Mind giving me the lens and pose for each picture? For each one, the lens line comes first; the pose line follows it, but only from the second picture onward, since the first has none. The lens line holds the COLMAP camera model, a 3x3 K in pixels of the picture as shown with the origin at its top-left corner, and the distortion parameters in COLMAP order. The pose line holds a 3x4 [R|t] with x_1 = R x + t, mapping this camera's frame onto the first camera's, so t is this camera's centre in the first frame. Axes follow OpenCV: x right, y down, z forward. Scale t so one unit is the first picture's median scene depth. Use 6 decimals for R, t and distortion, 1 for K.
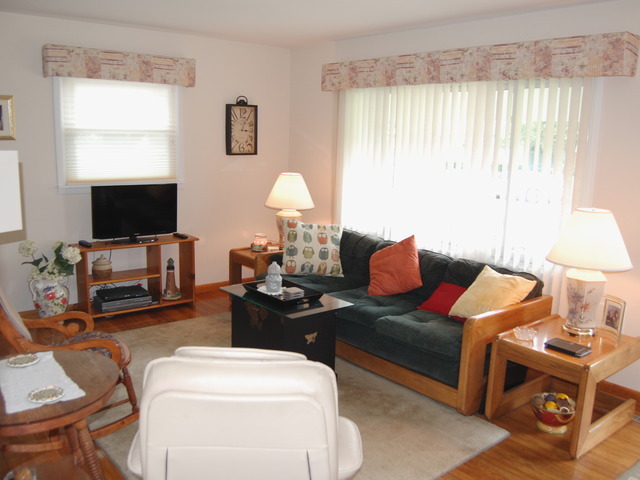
lens RADIAL K [[591.5, 0, 319.4], [0, 591.5, 240.6], [0, 0, 1]] dist [-0.049168, 0.000000]
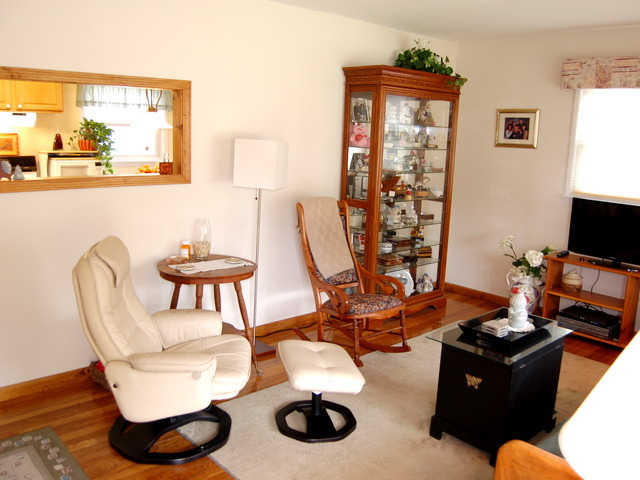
lens RADIAL K [[591.5, 0, 318.5], [0, 591.5, 239.9], [0, 0, 1]] dist [-0.049168, 0.000000]
pose [[0.051878, 0.165861, -0.984784, 0.716243], [-0.214732, 0.964898, 0.151200, -0.100585], [0.975294, 0.203621, 0.085673, 0.636368]]
